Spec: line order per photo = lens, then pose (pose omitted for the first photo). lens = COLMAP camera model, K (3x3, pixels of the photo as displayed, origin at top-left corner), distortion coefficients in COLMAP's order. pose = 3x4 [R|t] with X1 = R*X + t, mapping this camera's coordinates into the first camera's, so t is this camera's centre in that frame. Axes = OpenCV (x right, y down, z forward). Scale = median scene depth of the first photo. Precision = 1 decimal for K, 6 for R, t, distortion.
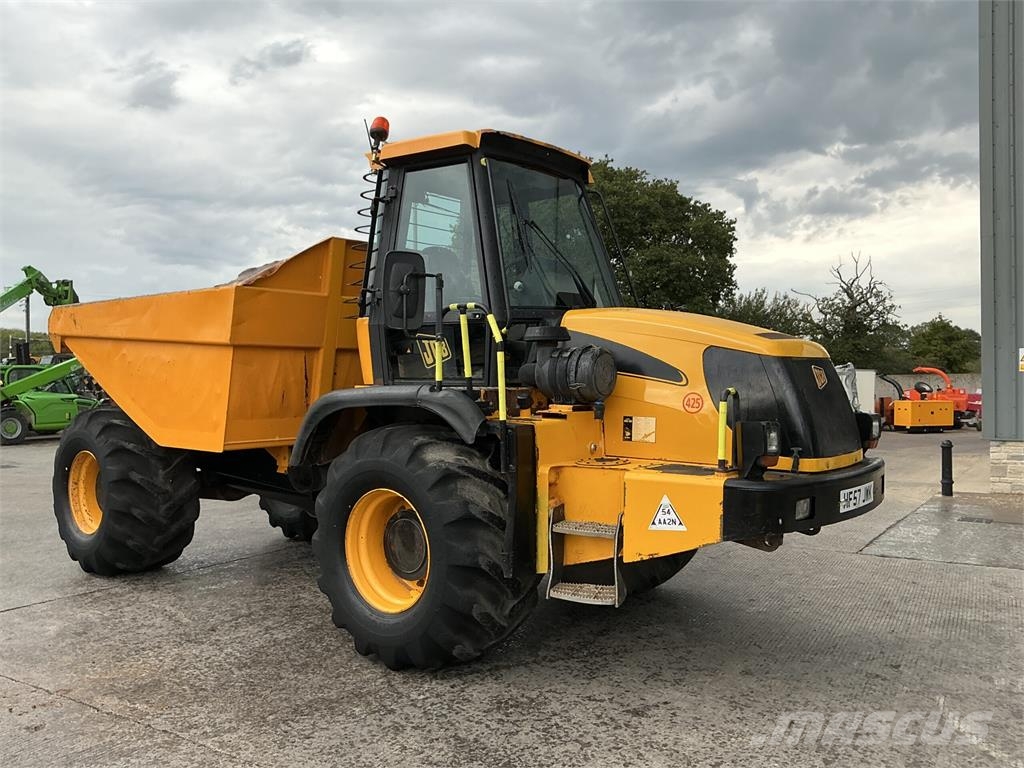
lens RADIAL K [[857.2, 0, 514.9], [0, 857.2, 375.0], [0, 0, 1]] dist [0.066018, -0.148101]
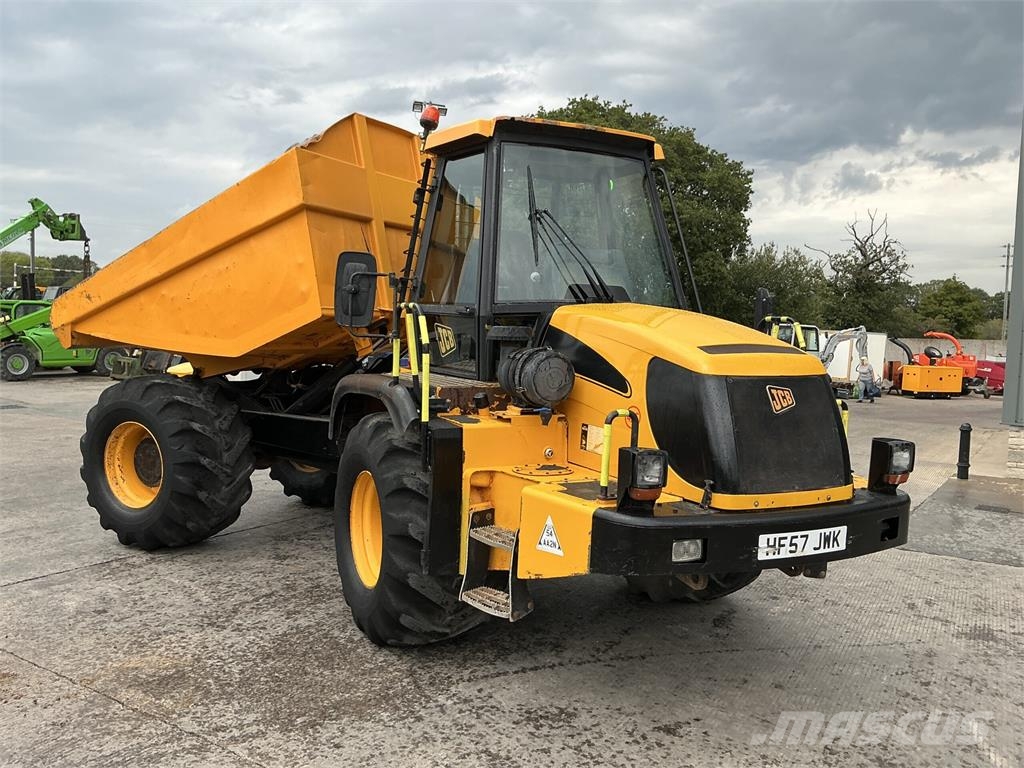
lens RADIAL K [[857.2, 0, 512.6], [0, 857.2, 381.0], [0, 0, 1]] dist [0.066018, -0.148101]
pose [[0.999277, 0.037872, -0.003242, -0.038347], [-0.037524, 0.996497, 0.074741, -0.058536], [0.006061, -0.074565, 0.997198, 0.033543]]
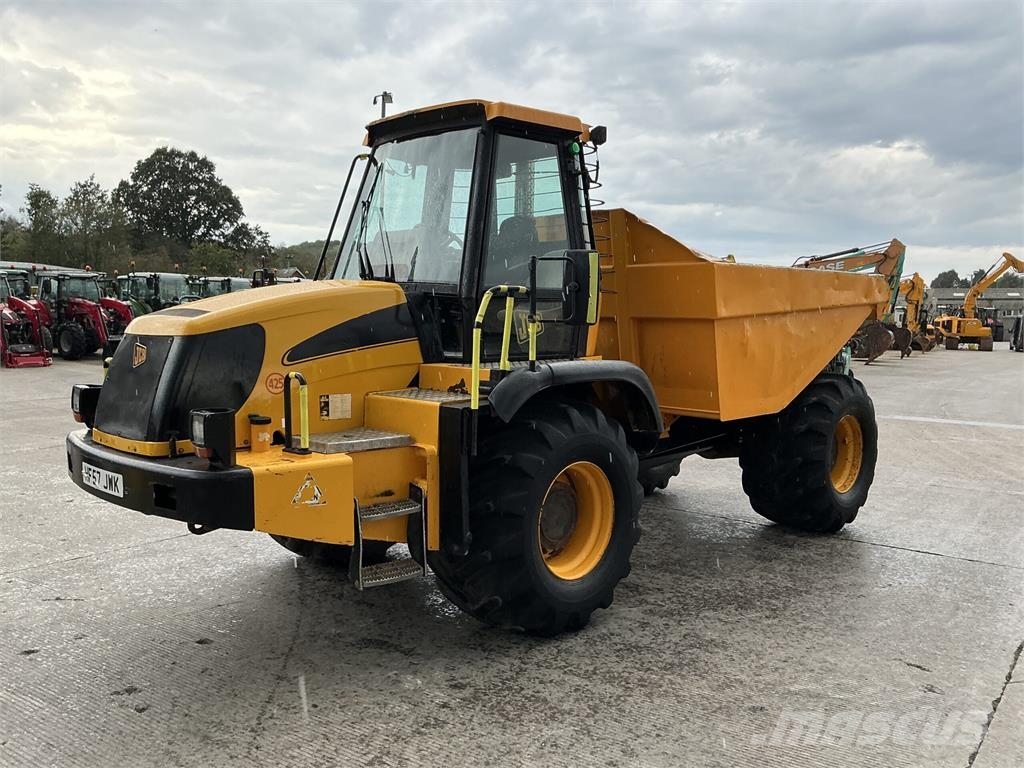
lens RADIAL K [[857.2, 0, 509.1], [0, 857.2, 384.8], [0, 0, 1]] dist [0.066018, -0.148101]
pose [[-0.096088, 0.075892, -0.992475, 1.097005], [-0.003296, 0.997059, 0.076562, -0.035069], [0.995367, 0.010628, -0.095556, 1.300028]]
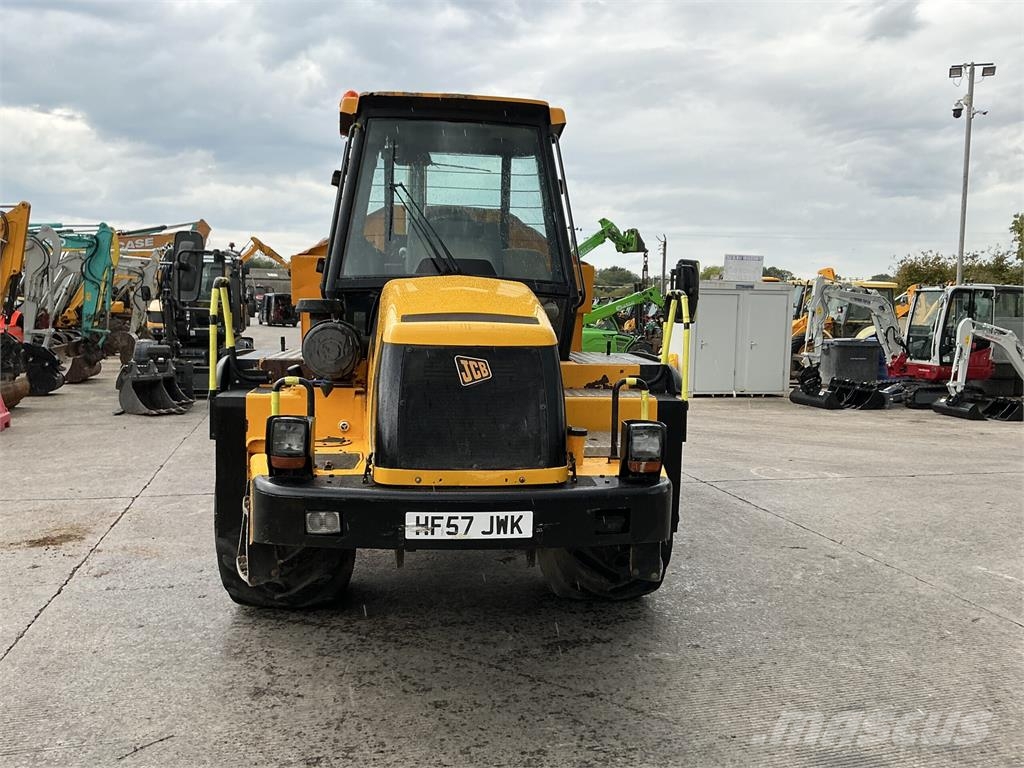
lens RADIAL K [[857.2, 0, 514.0], [0, 857.2, 379.9], [0, 0, 1]] dist [0.066018, -0.148101]
pose [[0.711318, 0.078330, -0.698492, 0.800991], [-0.022049, 0.995769, 0.089212, -0.050091], [0.702524, -0.048057, 0.710035, 0.406486]]
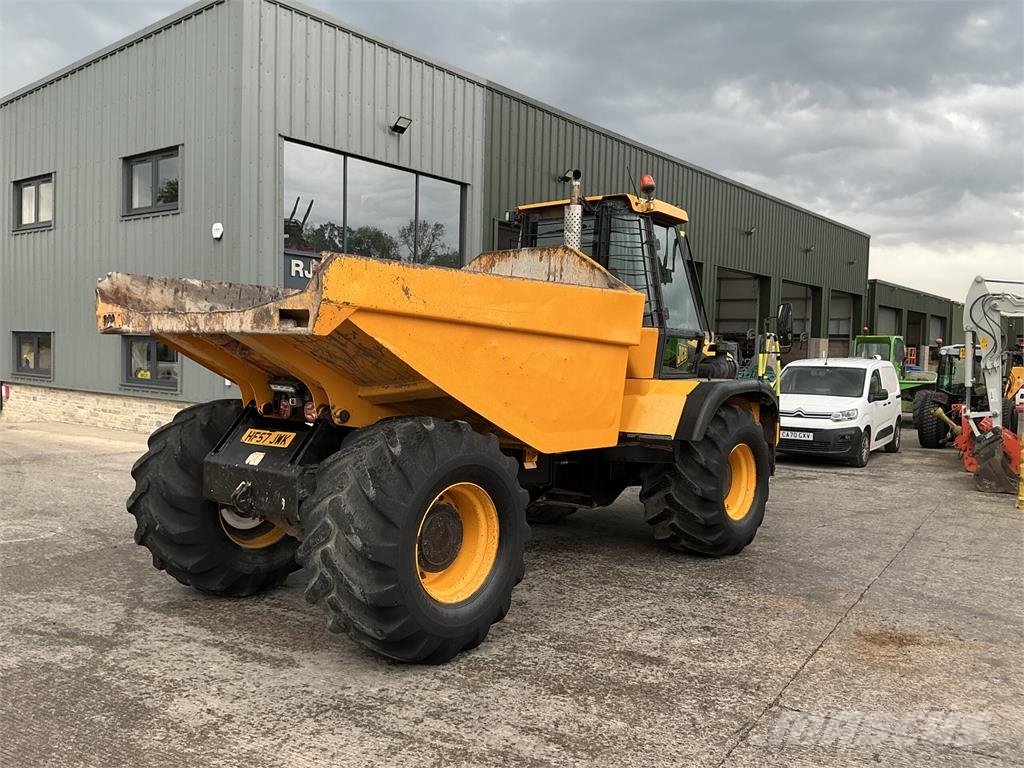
lens RADIAL K [[857.2, 0, 502.6], [0, 857.2, 382.5], [0, 0, 1]] dist [0.066018, -0.148101]
pose [[0.017144, -0.034014, 0.999274, -1.587718], [-0.022232, 0.999161, 0.034392, -0.024849], [-0.999606, -0.022806, 0.016374, 1.280596]]
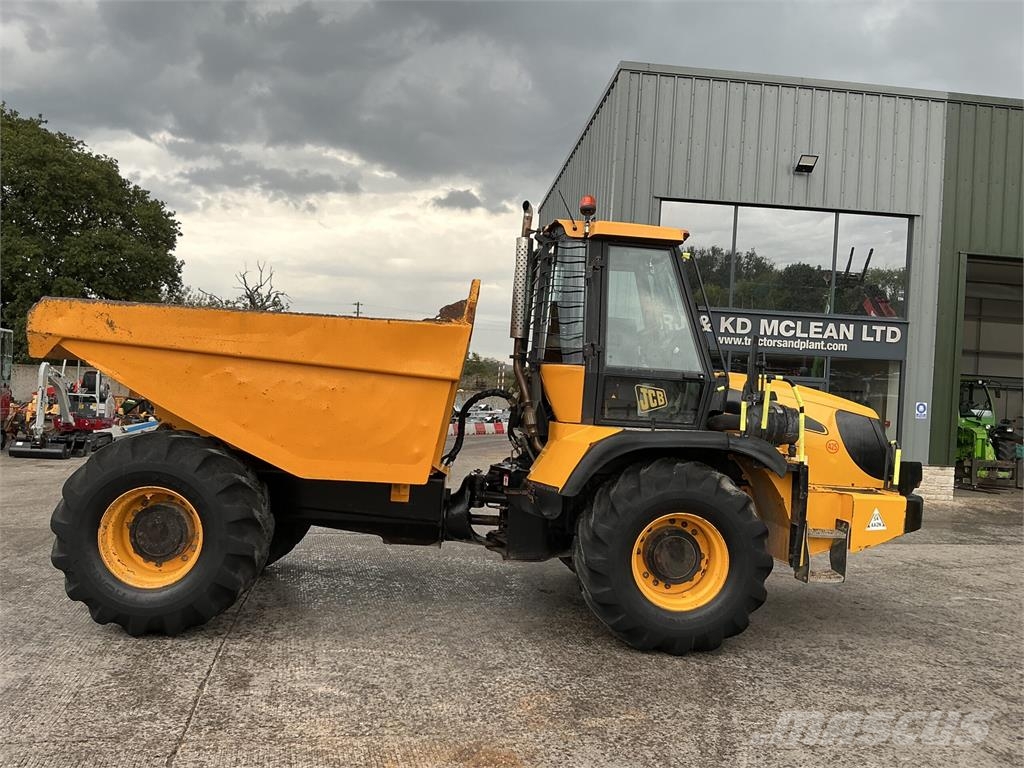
lens RADIAL K [[857.2, 0, 514.1], [0, 857.2, 382.3], [0, 0, 1]] dist [0.066018, -0.148101]
pose [[0.727096, 0.046848, 0.684936, -1.087842], [-0.057184, 0.998335, -0.007579, -0.032638], [-0.684150, -0.033657, 0.728564, 0.229913]]
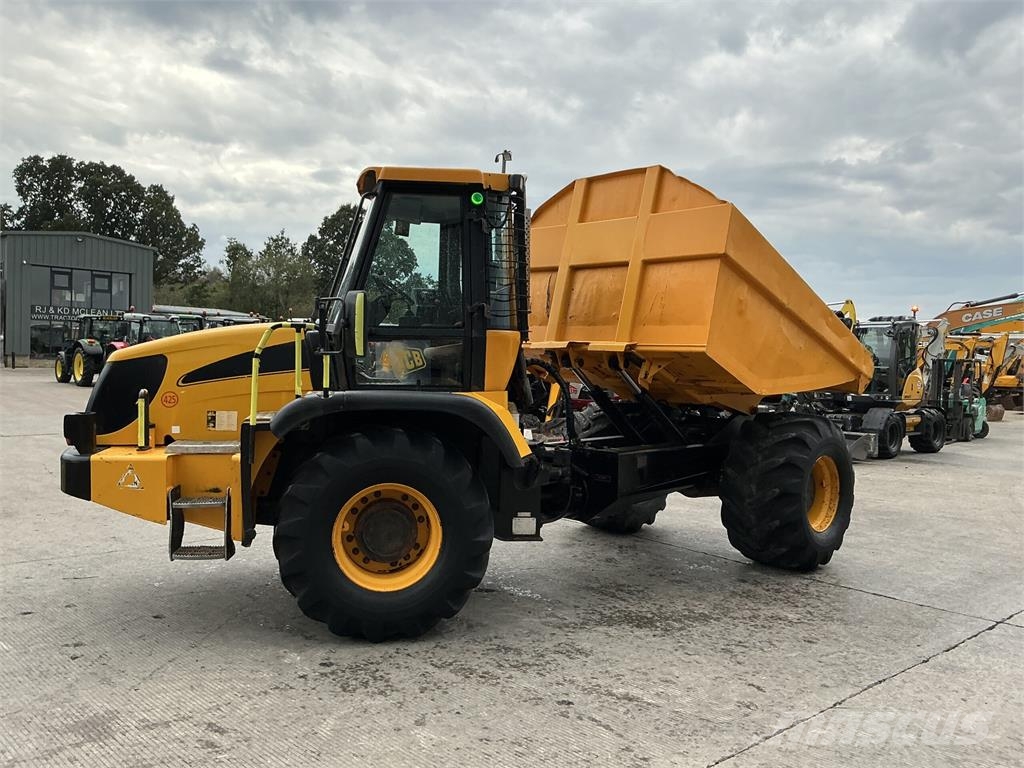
lens RADIAL K [[857.2, 0, 511.6], [0, 857.2, 376.9], [0, 0, 1]] dist [0.066018, -0.148101]
pose [[-0.290709, 0.011219, -0.956746, 1.174701], [-0.015549, 0.999744, 0.016448, -0.029202], [0.956685, 0.019658, -0.290461, 1.647763]]
